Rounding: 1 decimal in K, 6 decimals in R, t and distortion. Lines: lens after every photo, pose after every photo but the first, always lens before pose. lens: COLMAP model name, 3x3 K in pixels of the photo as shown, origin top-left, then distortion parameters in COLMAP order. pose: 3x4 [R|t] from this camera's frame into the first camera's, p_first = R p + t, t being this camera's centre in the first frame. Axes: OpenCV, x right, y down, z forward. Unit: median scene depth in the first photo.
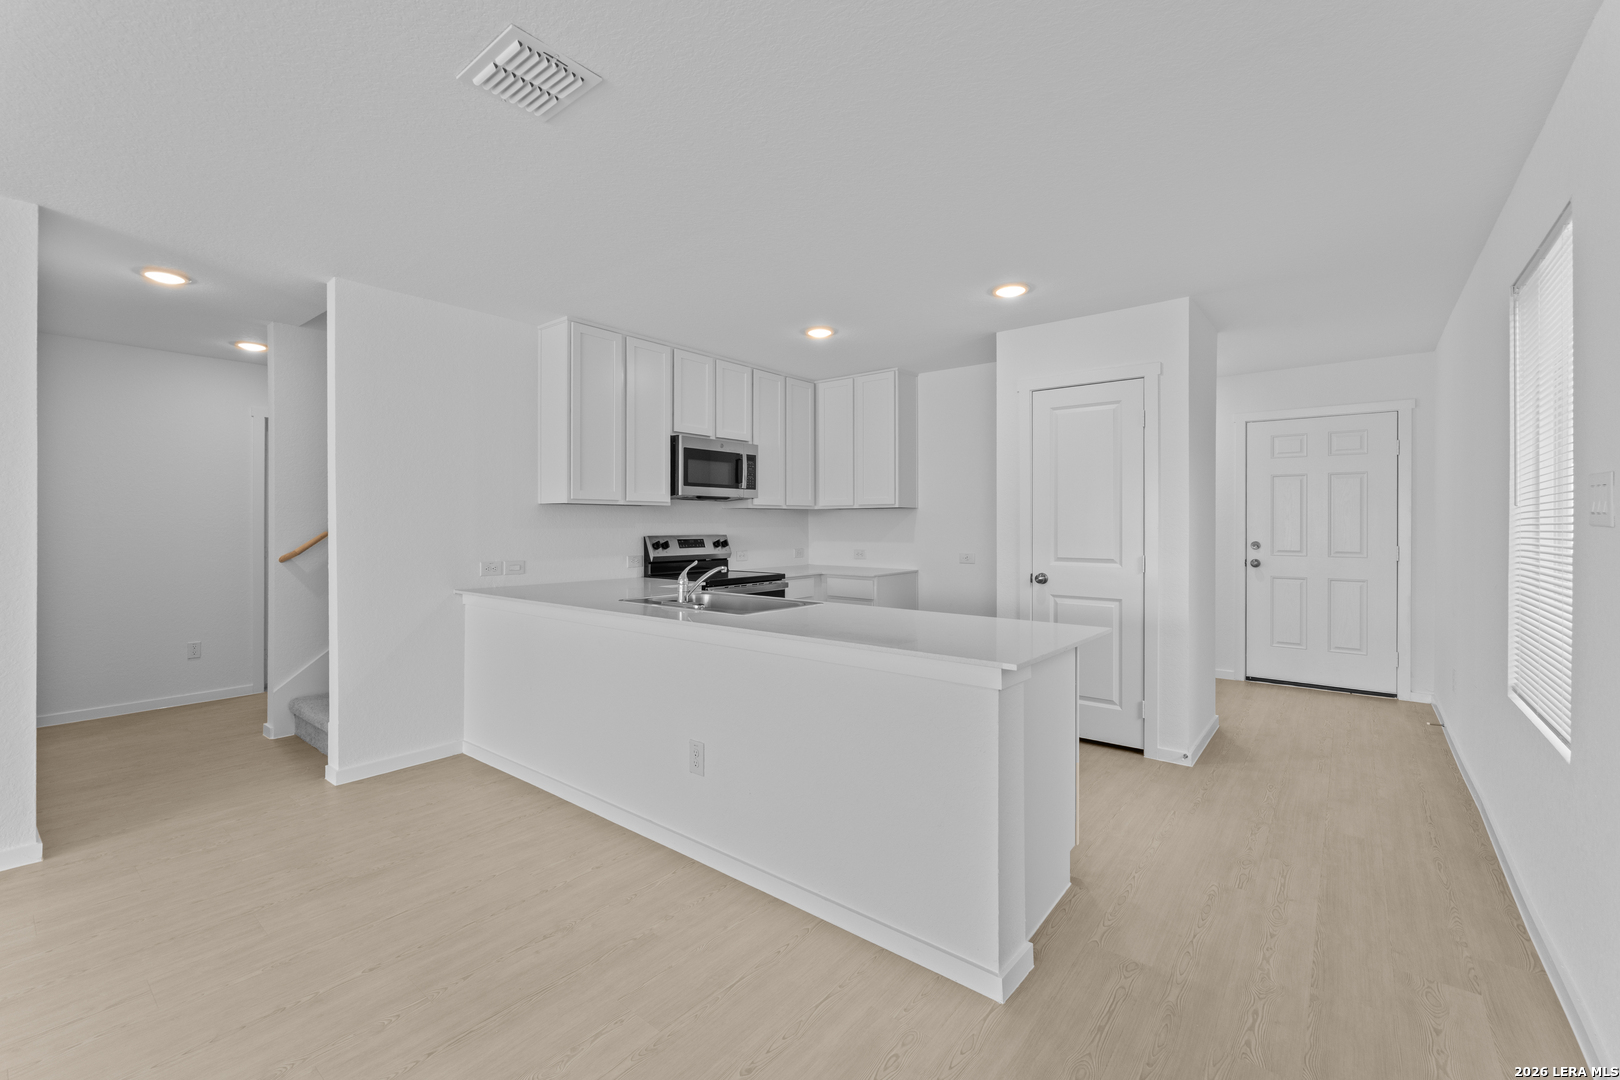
lens RADIAL K [[679.8, 0, 805.5], [0, 679.8, 523.7], [0, 0, 1]] dist [-0.002416, -0.000420]
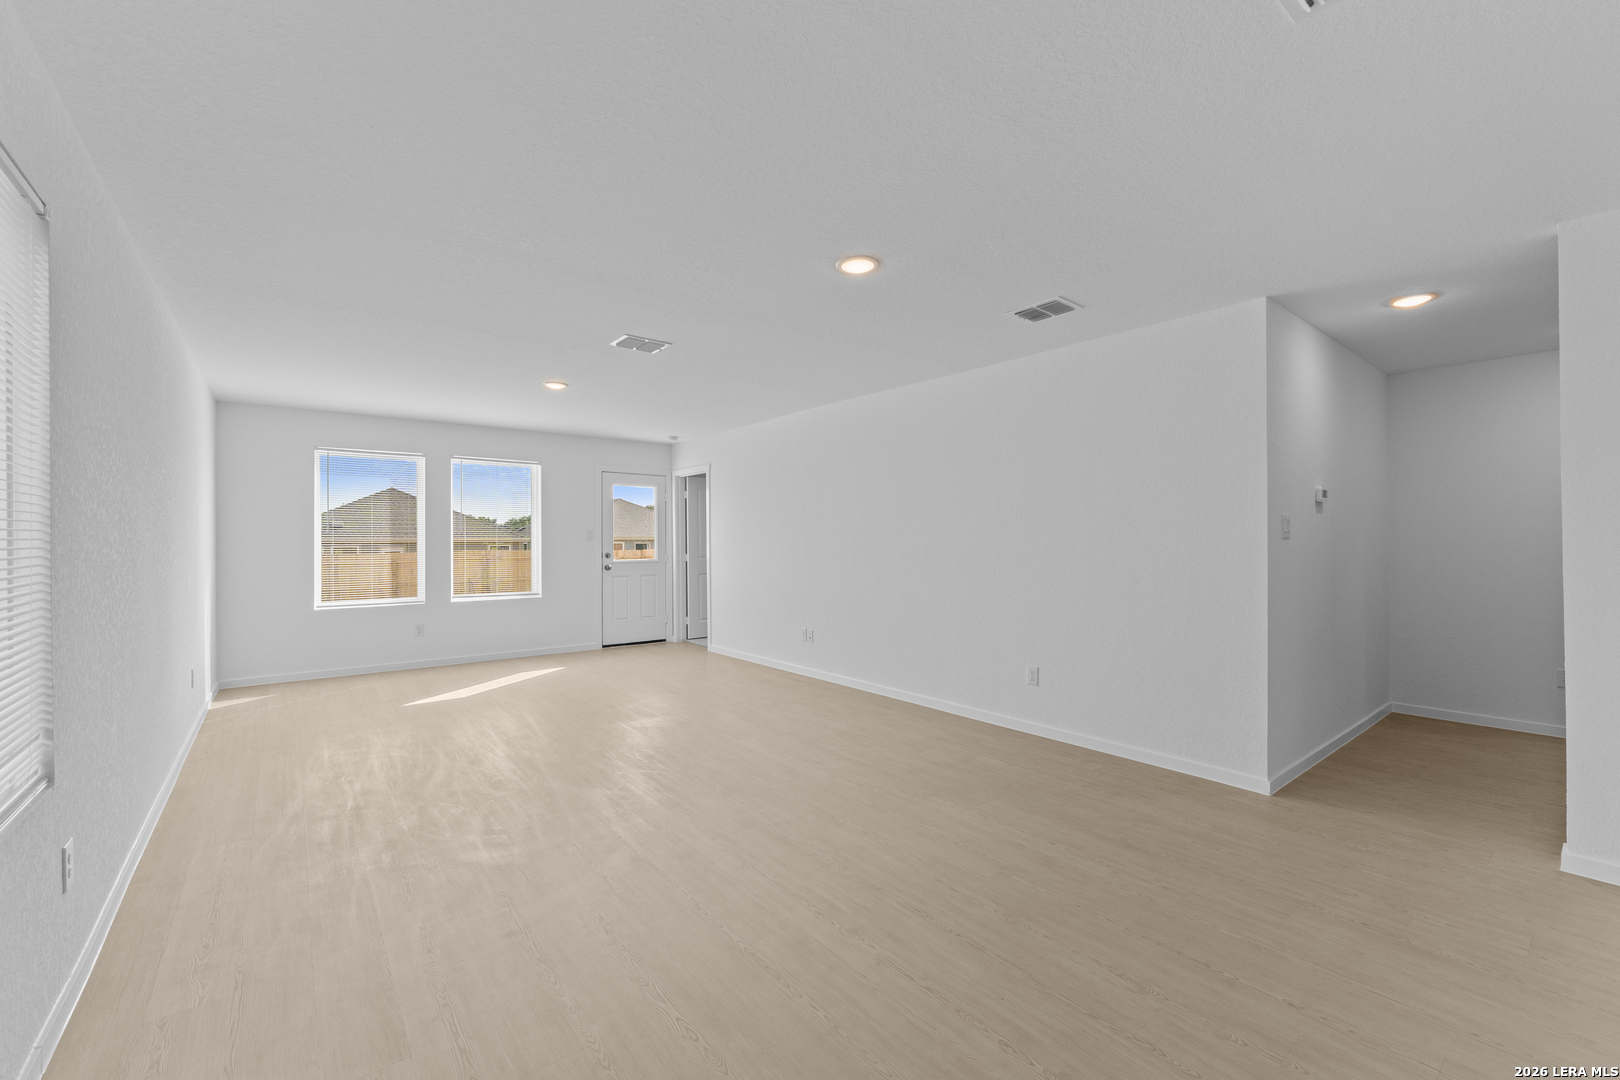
lens RADIAL K [[658.9, 0, 808.1], [0, 658.9, 543.1], [0, 0, 1]] dist [-0.001035, -0.000066]
pose [[-0.224749, 0.004264, -0.974407, 0.170943], [0.005595, 0.999980, 0.003086, -0.000833], [0.974401, -0.004758, -0.224768, 0.223788]]
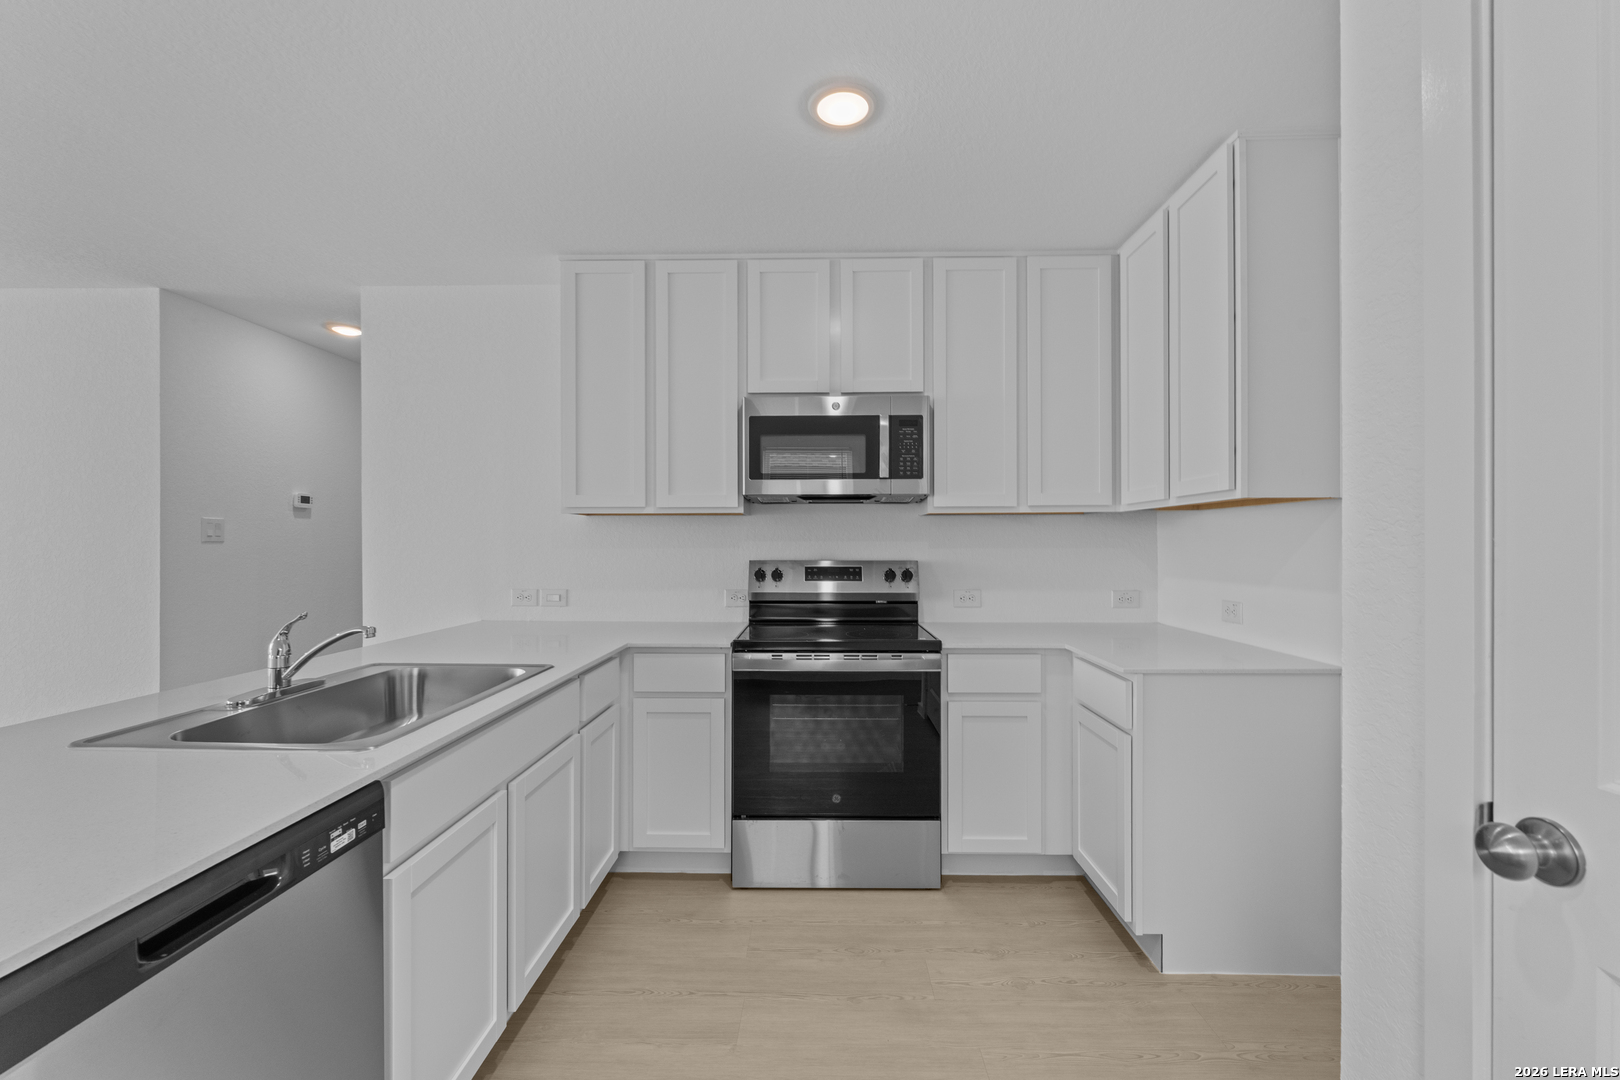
lens RADIAL K [[669.2, 0, 810.0], [0, 669.2, 540.0], [0, 0, 1]] dist [-0.002086, -0.000011]
pose [[0.614291, -0.004907, -0.789064, 0.311372], [0.002053, 0.999987, -0.004620, 0.001462], [0.789077, 0.001218, 0.614294, 0.640237]]
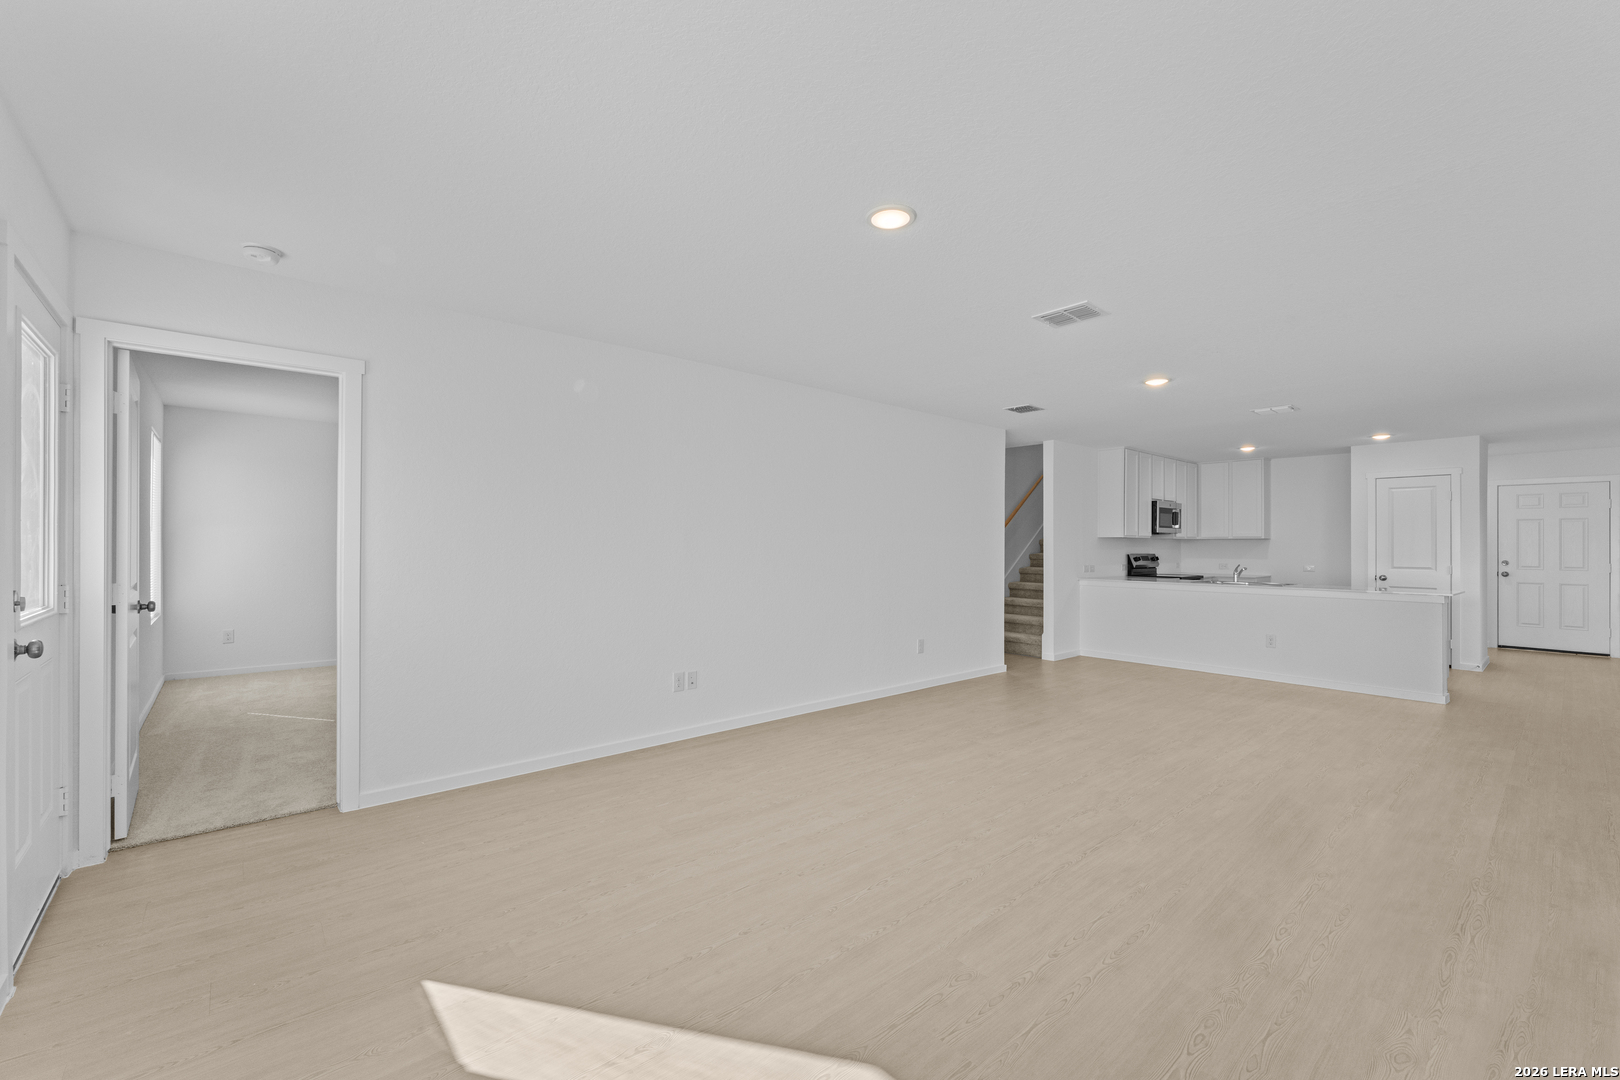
lens RADIAL K [[663.5, 0, 812.7], [0, 663.5, 537.1], [0, 0, 1]] dist [-0.000336, 0.000150]
pose [[0.984479, 0.003443, -0.175466, -0.769115], [-0.005356, 0.999931, -0.010431, -0.004386], [0.175418, 0.011209, 0.984430, -0.948441]]
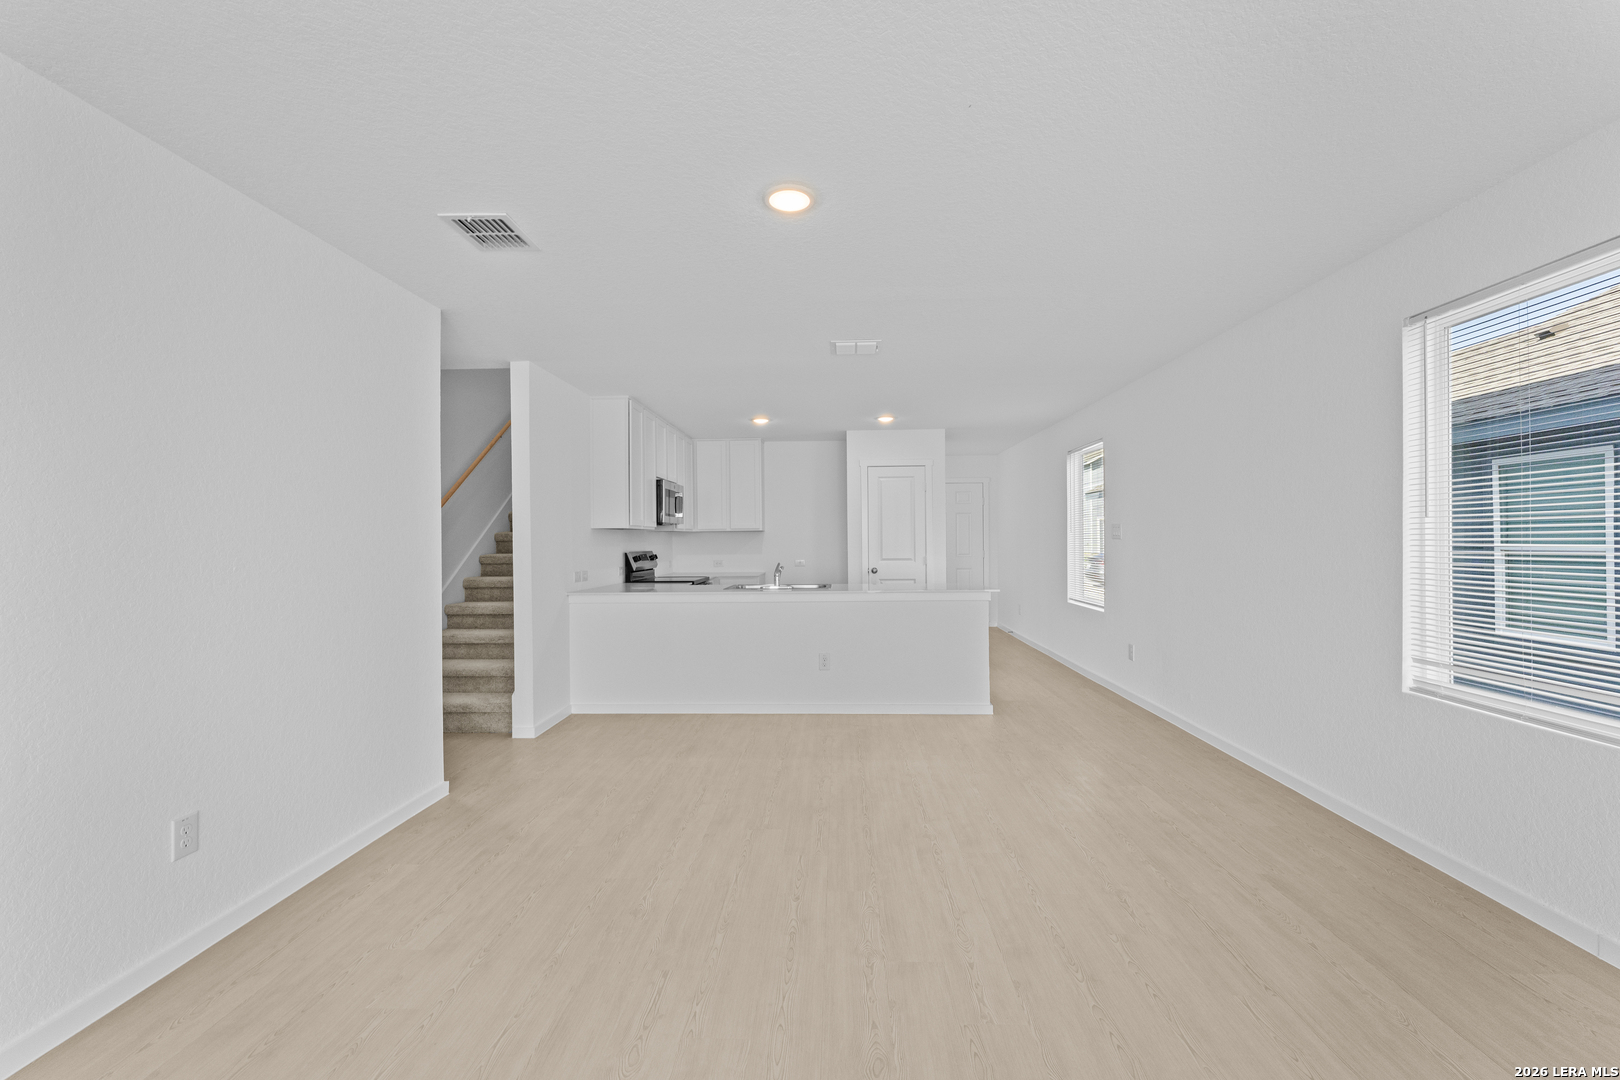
lens RADIAL K [[656.1, 0, 810.0], [0, 656.1, 540.0], [0, 0, 1]] dist [-0.000541, -0.000039]
pose [[0.806148, -0.007804, 0.591663, -0.710413], [0.009758, 0.999952, -0.000107, -0.002278], [-0.591634, 0.005860, 0.806186, -0.266624]]
